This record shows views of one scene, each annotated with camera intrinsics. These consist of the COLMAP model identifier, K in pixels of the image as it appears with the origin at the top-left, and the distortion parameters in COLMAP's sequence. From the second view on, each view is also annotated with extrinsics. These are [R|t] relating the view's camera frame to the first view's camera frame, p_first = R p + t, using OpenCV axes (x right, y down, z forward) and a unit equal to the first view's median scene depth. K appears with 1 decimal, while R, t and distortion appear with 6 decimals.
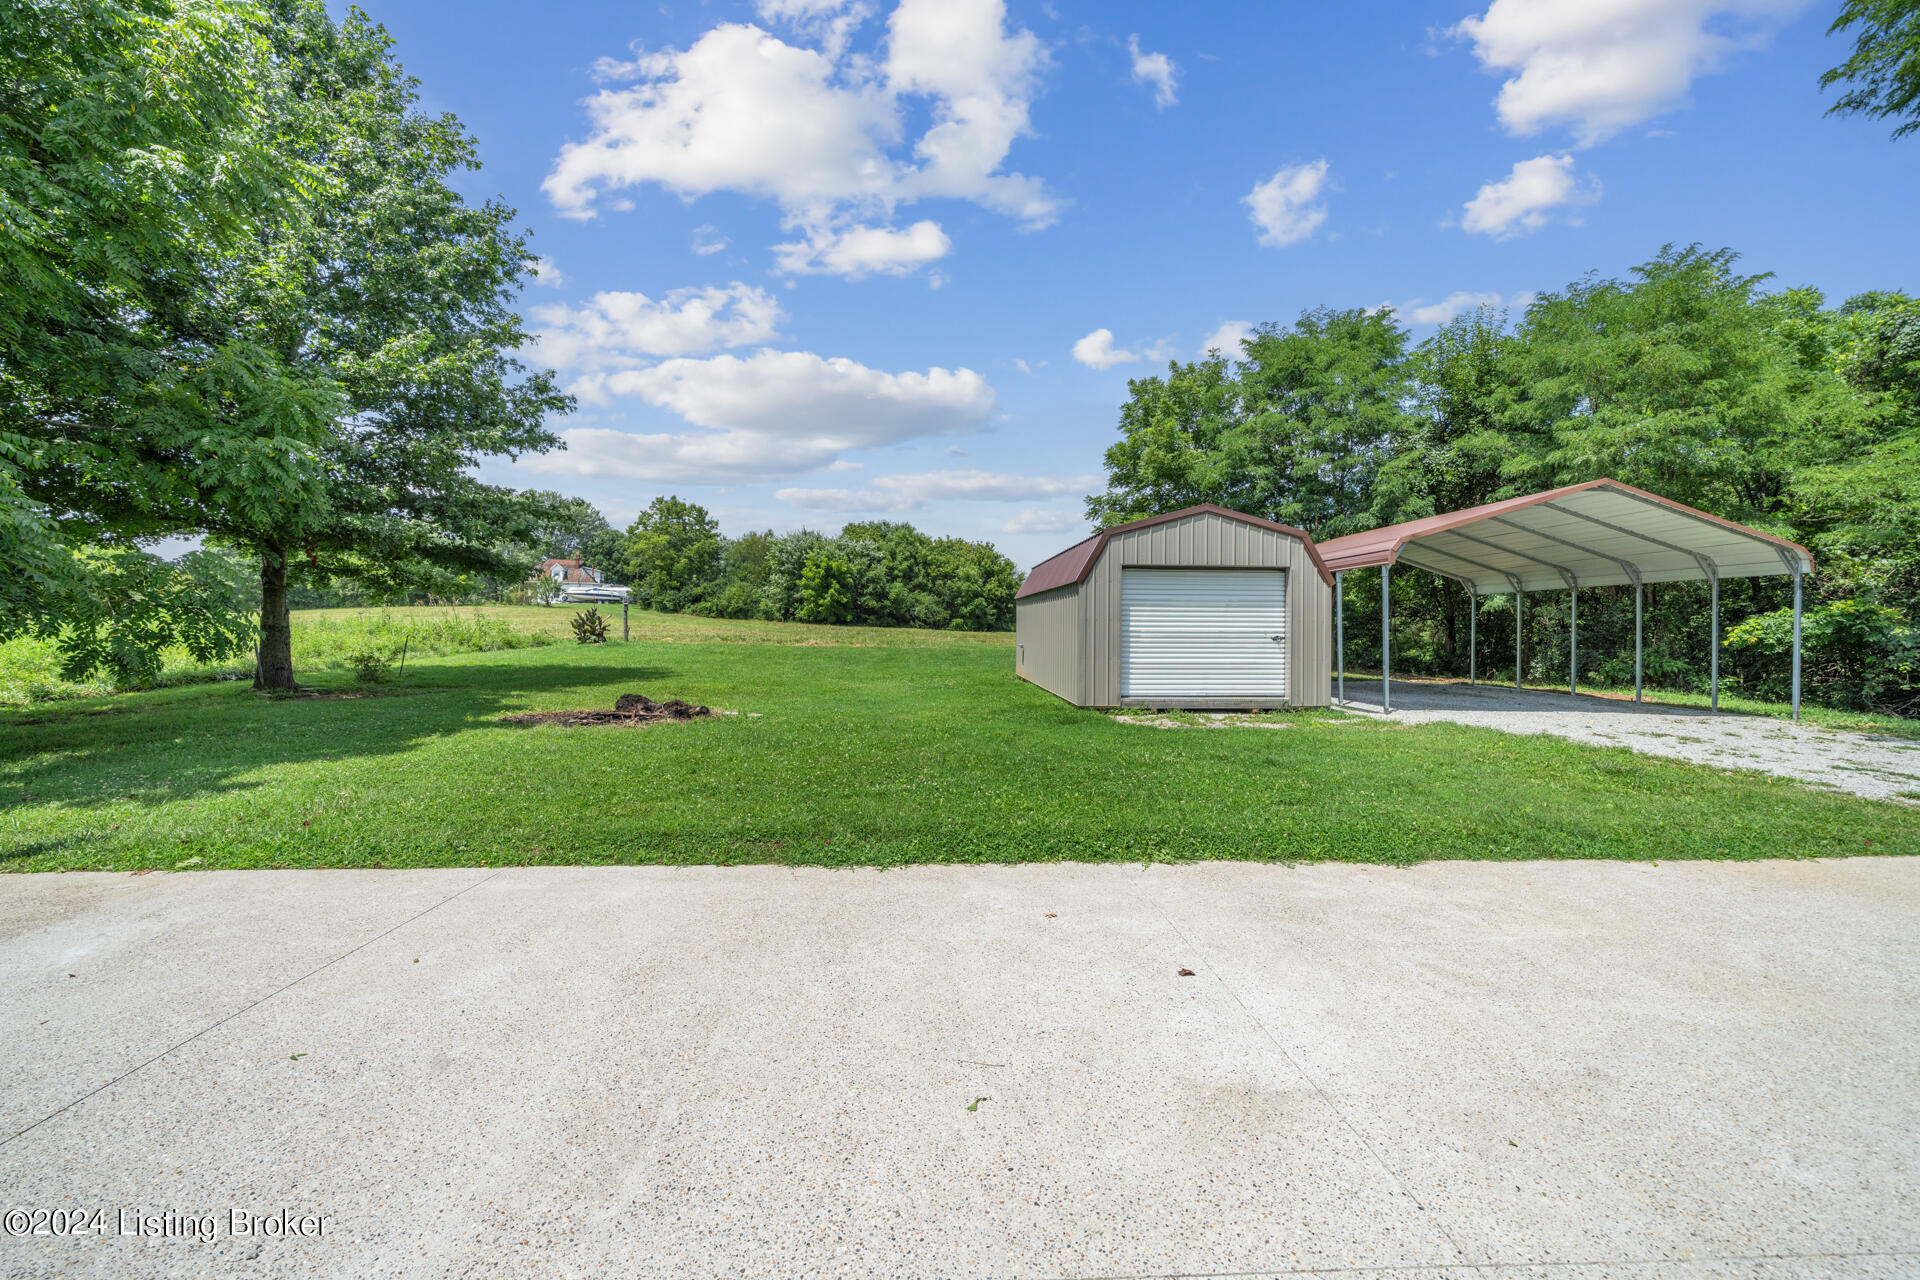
lens RADIAL K [[692.9, 0, 957.0], [0, 692.9, 625.7], [0, 0, 1]] dist [-0.001123, -0.000300]
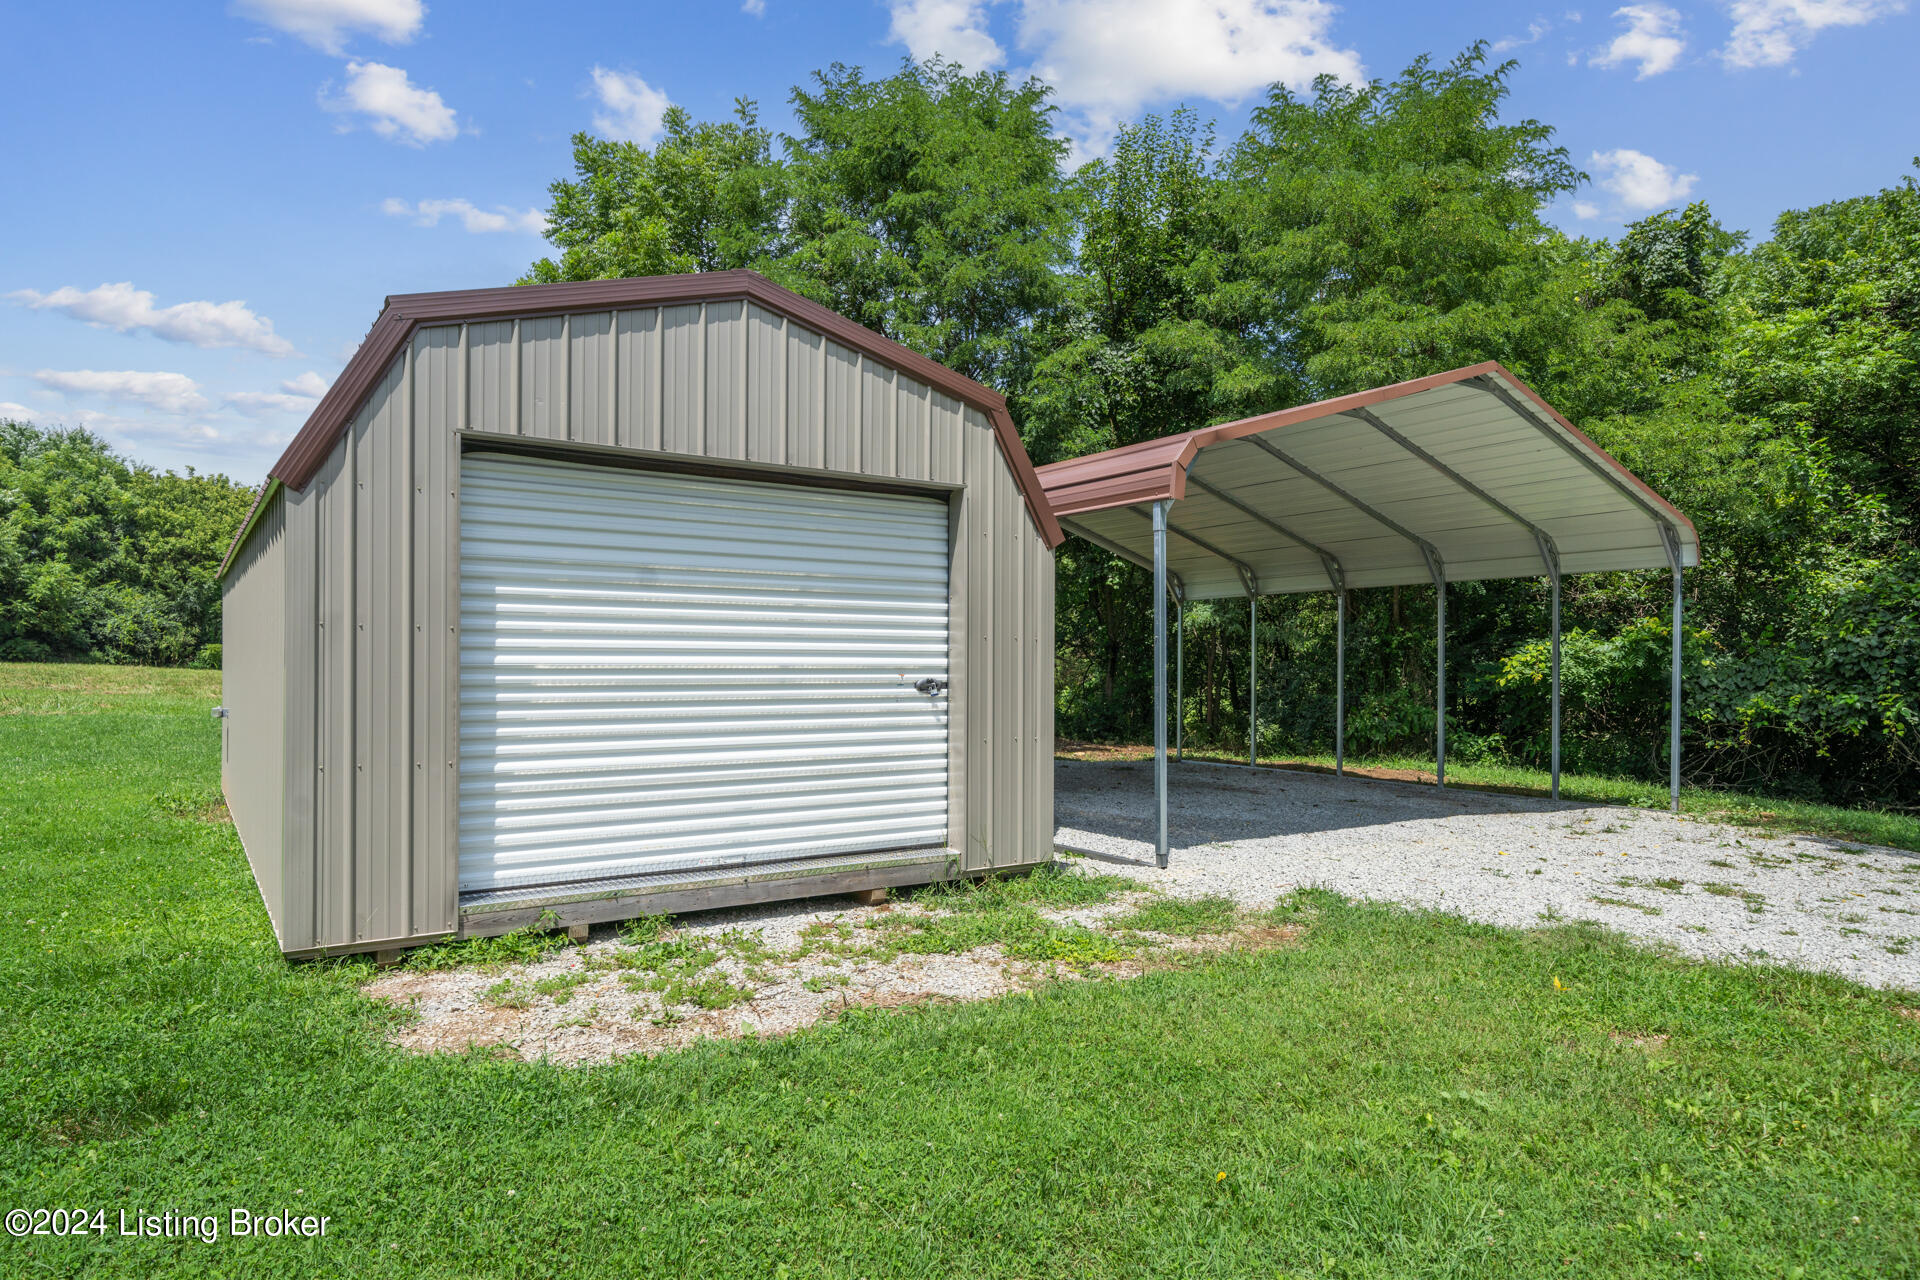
lens RADIAL K [[1183.6, 0, 957.9], [0, 1183.6, 652.5], [0, 0, 1]] dist [-0.000663, 0.000714]
pose [[0.855214, 0.001583, 0.518273, 0.079399], [0.001379, 0.999985, -0.005331, 0.002224], [-0.518273, 0.005274, 0.855199, 0.237760]]
